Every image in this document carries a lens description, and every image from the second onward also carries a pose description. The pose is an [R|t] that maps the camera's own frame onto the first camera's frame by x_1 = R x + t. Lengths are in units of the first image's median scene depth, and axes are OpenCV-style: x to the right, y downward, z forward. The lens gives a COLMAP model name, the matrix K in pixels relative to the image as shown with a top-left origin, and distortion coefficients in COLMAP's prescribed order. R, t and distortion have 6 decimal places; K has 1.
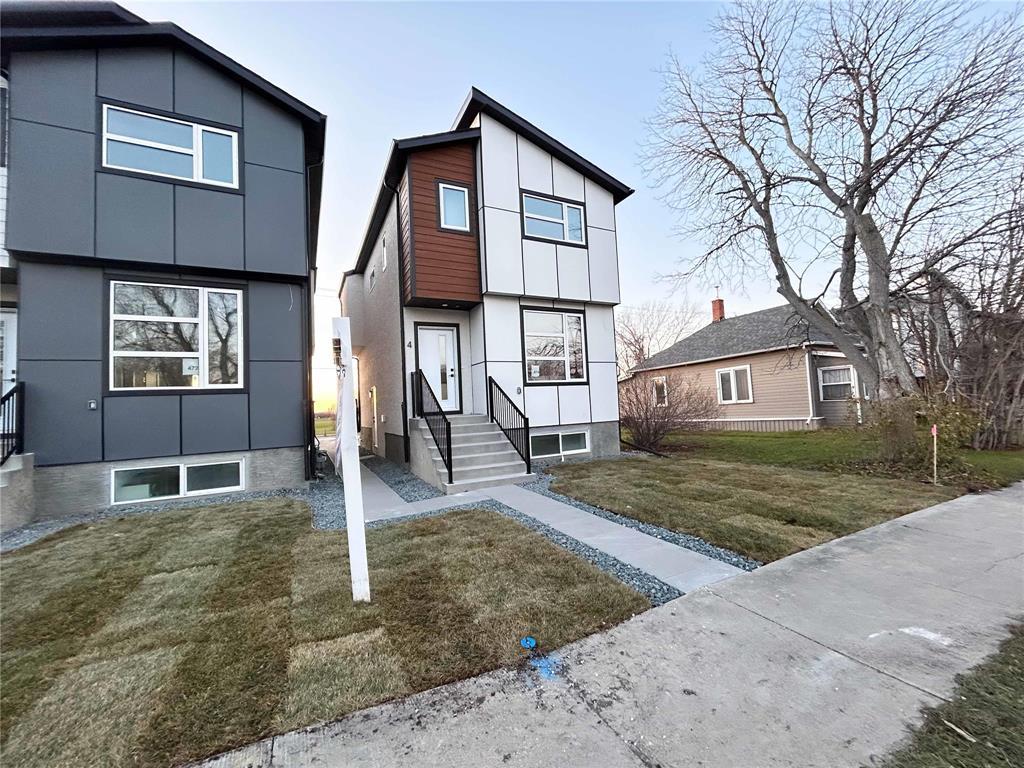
lens RADIAL K [[416.1, 0, 512.0], [0, 416.1, 384.0], [0, 0, 1]] dist [-0.000828, -0.000188]
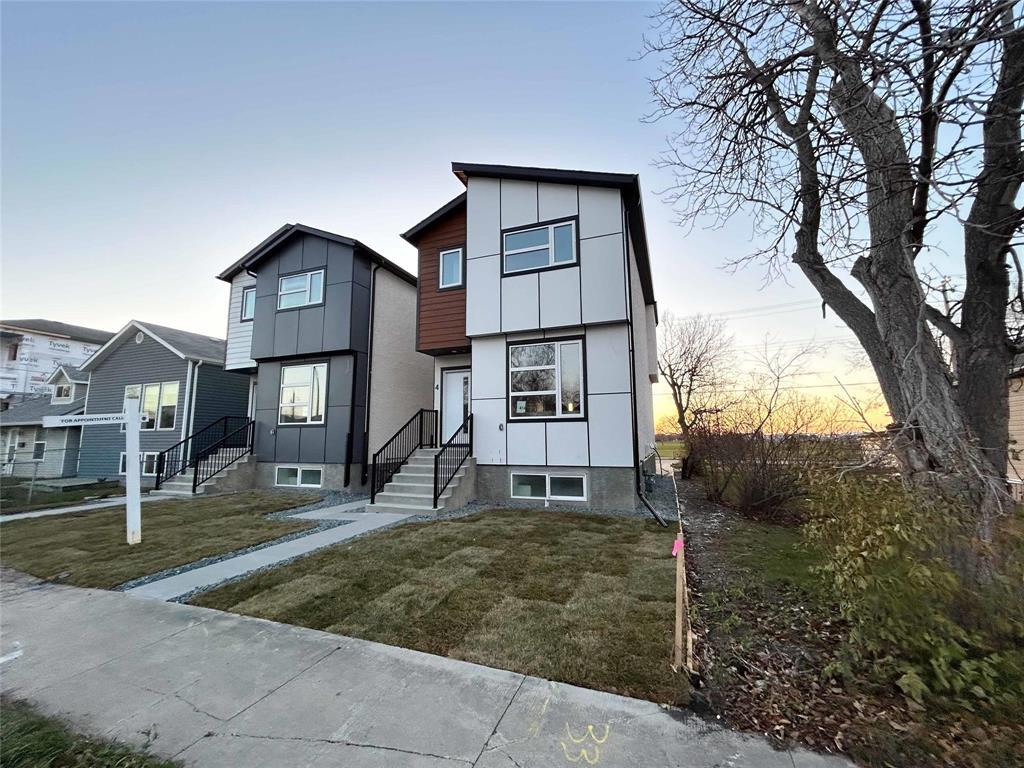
lens RADIAL K [[416.1, 0, 512.0], [0, 416.1, 384.0], [0, 0, 1]] dist [-0.000828, -0.000188]
pose [[0.670406, -0.055272, -0.739933, 0.808495], [0.012298, 0.997912, -0.063400, -0.024806], [0.741892, 0.033405, 0.669687, 0.354056]]
